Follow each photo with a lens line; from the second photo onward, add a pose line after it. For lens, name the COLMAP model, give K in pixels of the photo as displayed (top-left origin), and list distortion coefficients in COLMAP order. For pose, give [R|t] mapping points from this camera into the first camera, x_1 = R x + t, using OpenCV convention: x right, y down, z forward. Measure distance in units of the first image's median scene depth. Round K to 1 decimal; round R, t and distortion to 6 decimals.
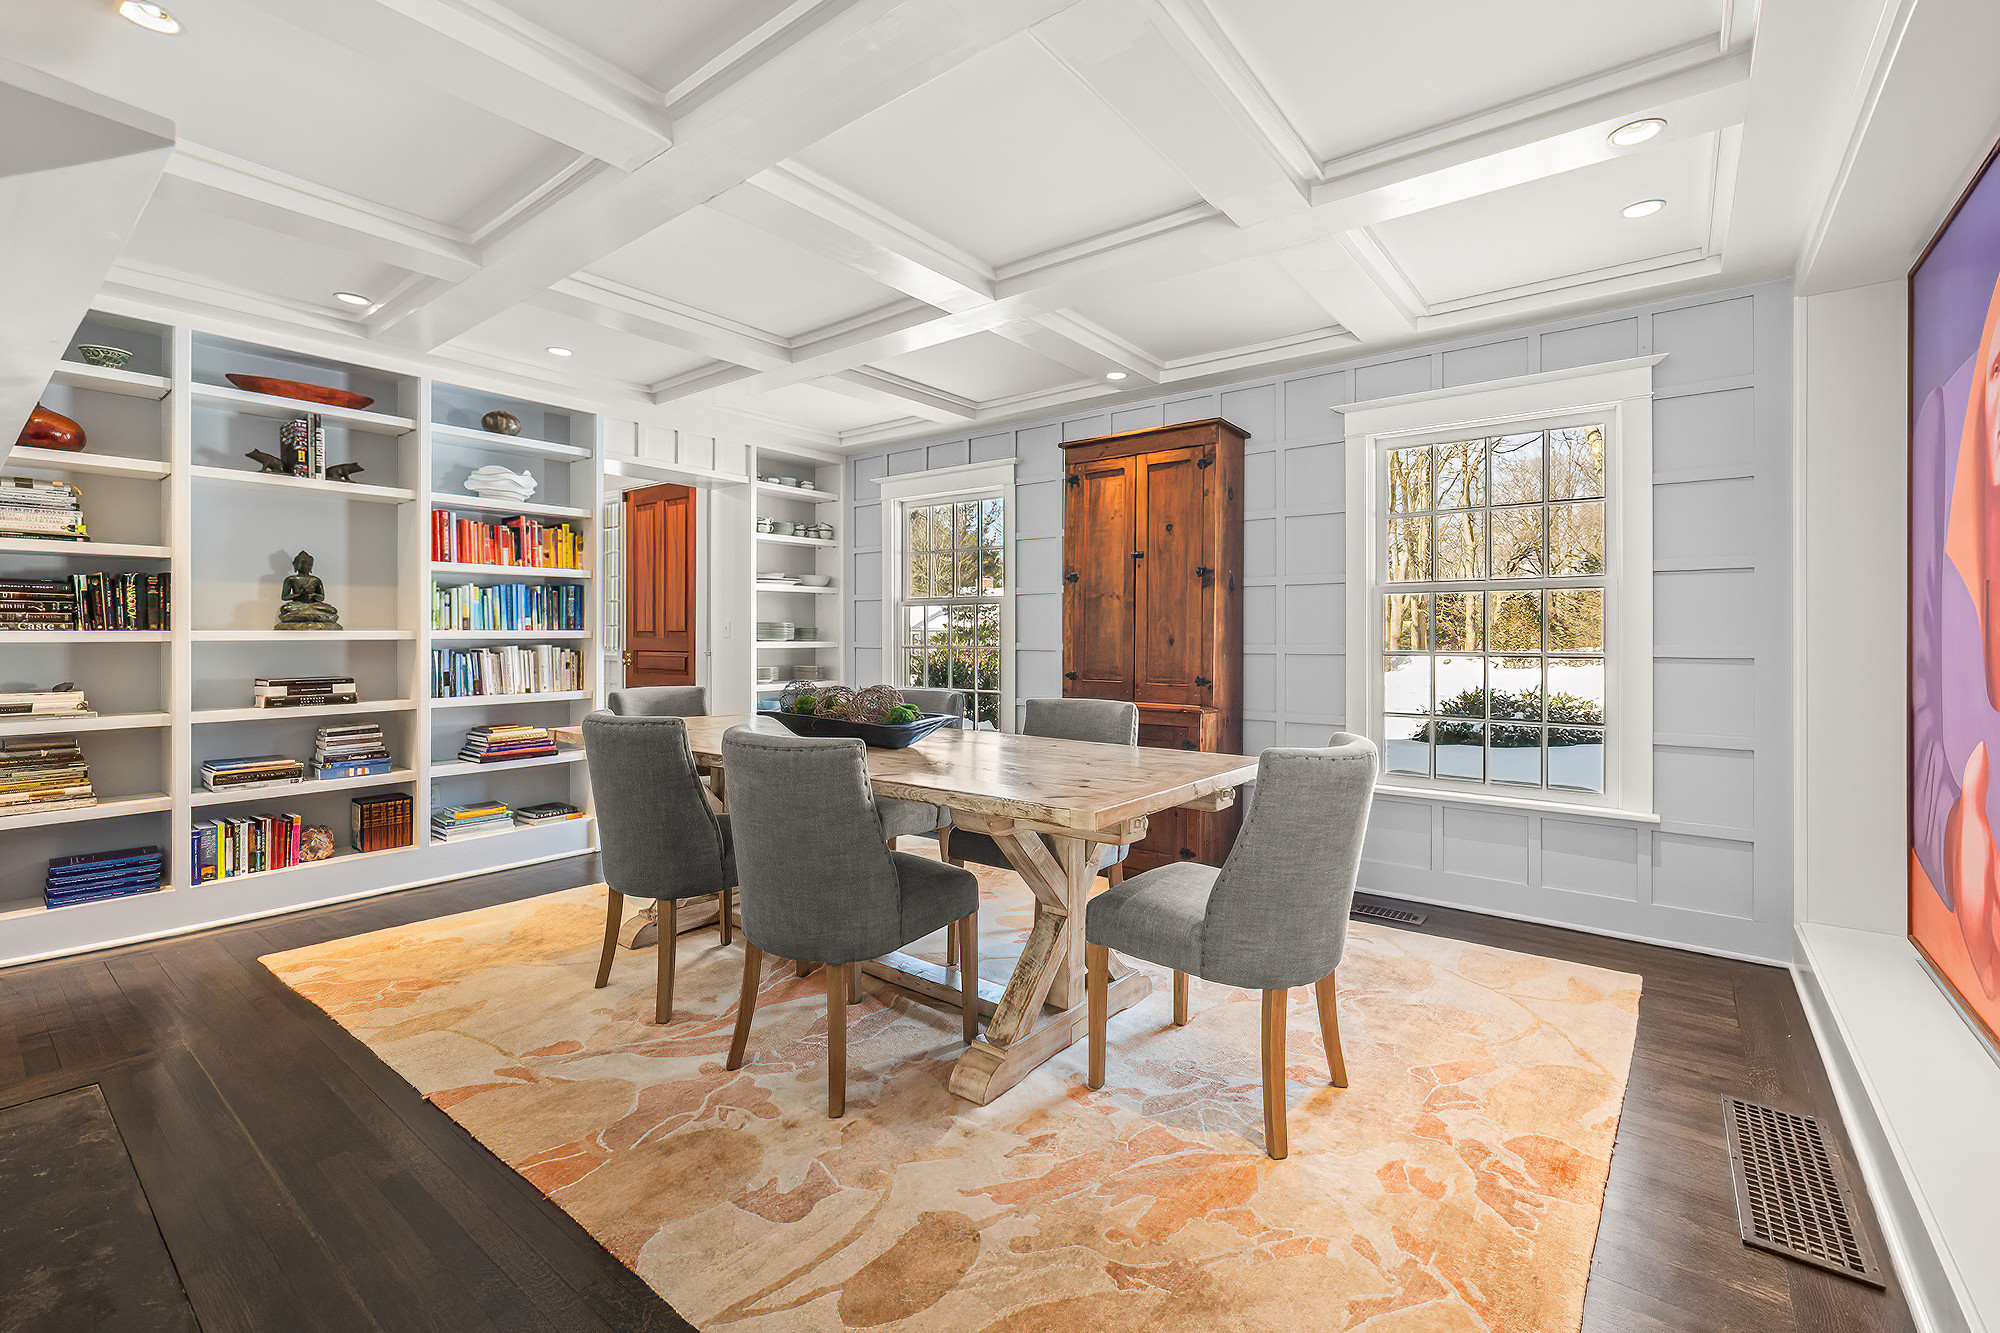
lens RADIAL K [[852.4, 0, 1021.6], [0, 852.4, 638.8], [0, 0, 1]] dist [0.000280, -0.000770]
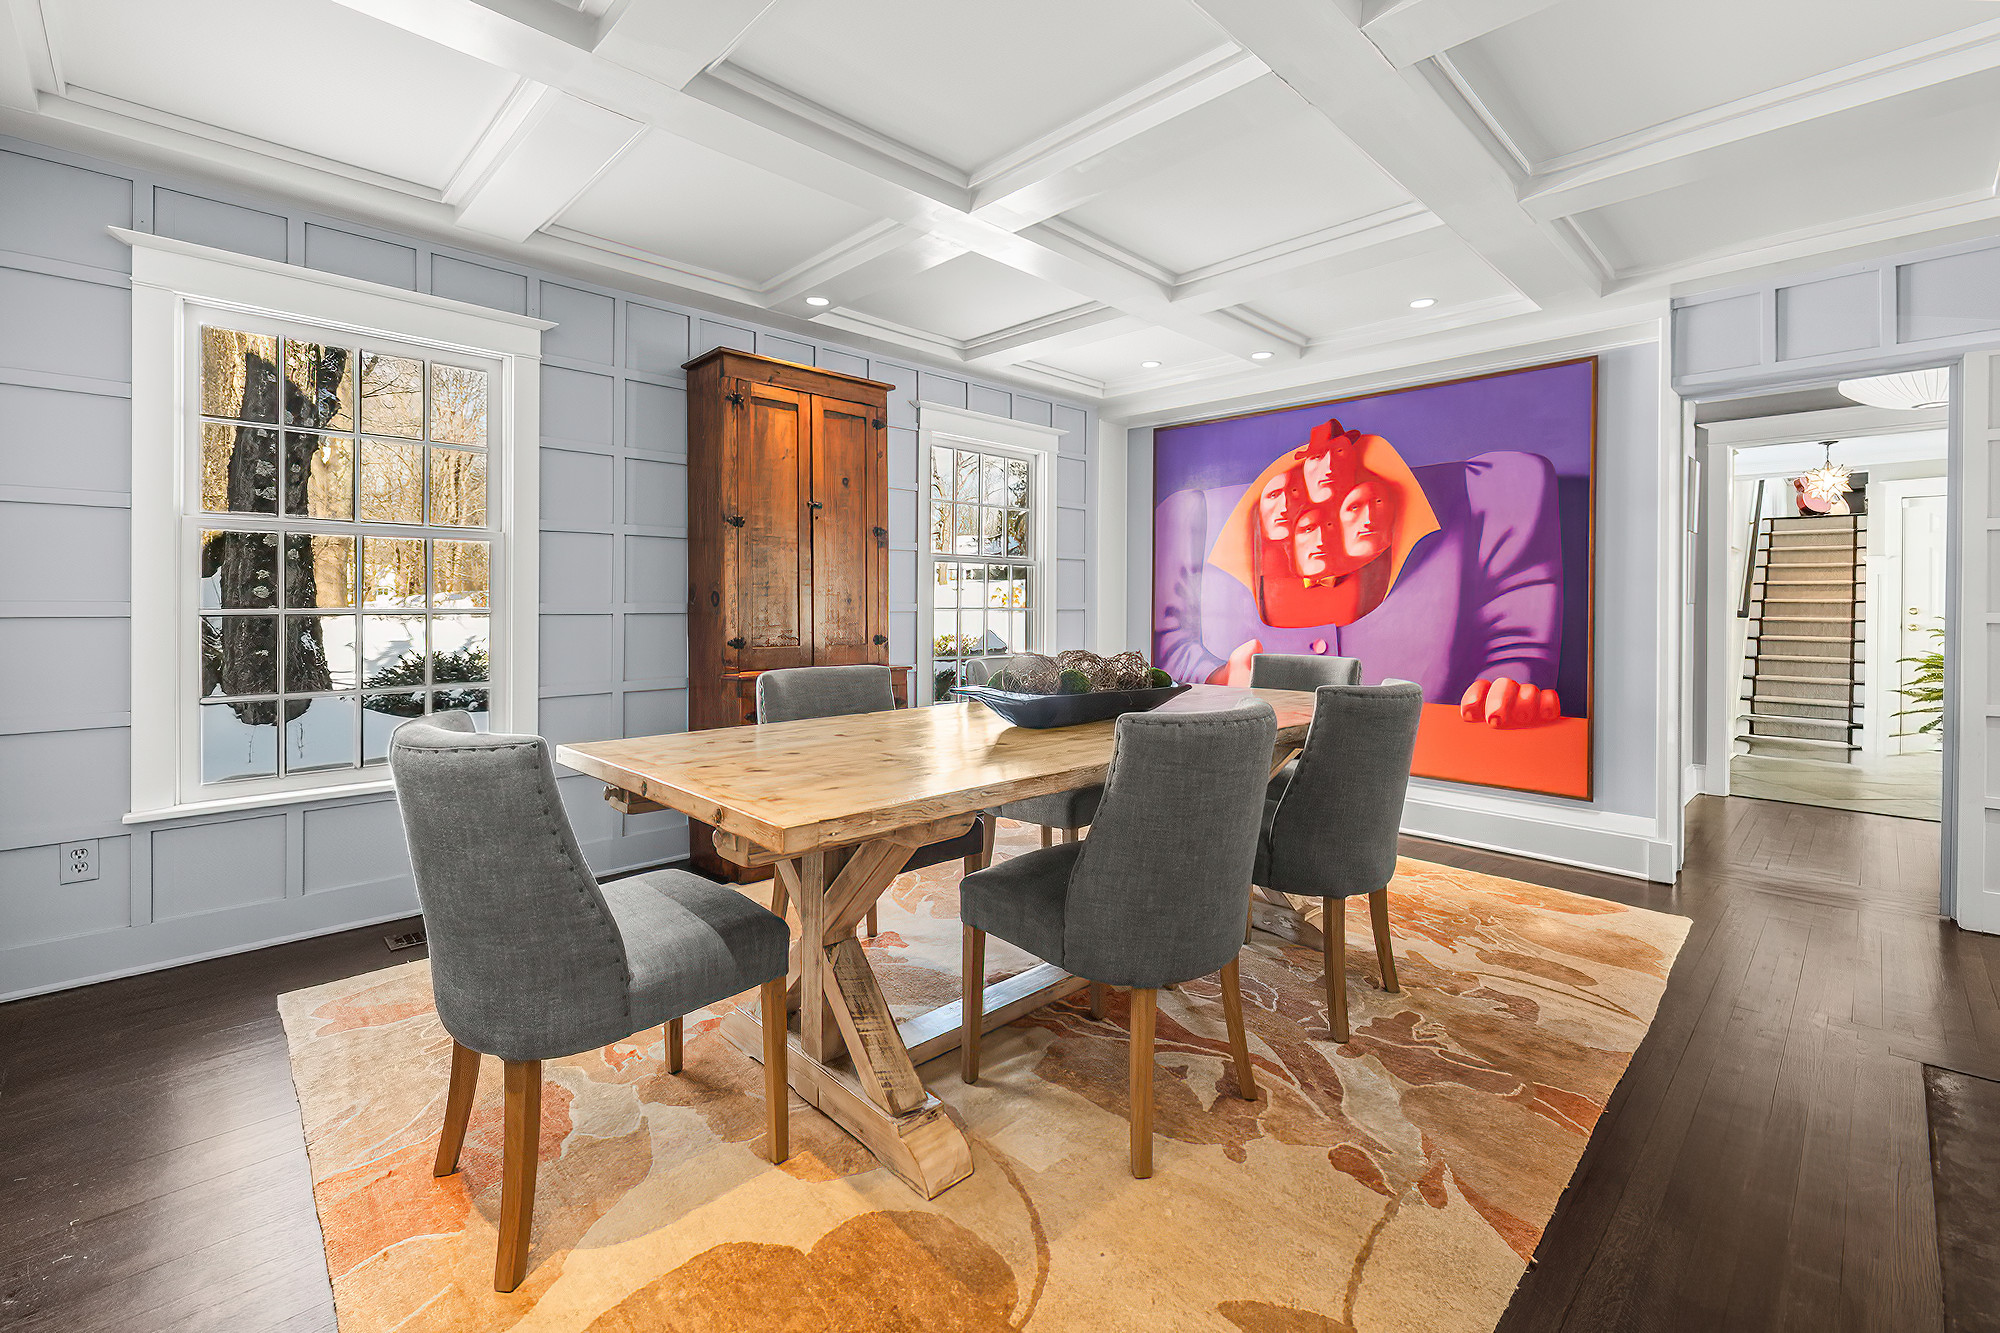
lens RADIAL K [[852.4, 0, 999.8], [0, 852.4, 606.4], [0, 0, 1]] dist [0.000280, -0.000770]
pose [[0.151664, -0.009593, 0.988386, -0.770877], [-0.000772, 0.999951, 0.009823, -0.000544], [-0.988432, -0.002253, 0.151649, 0.705620]]
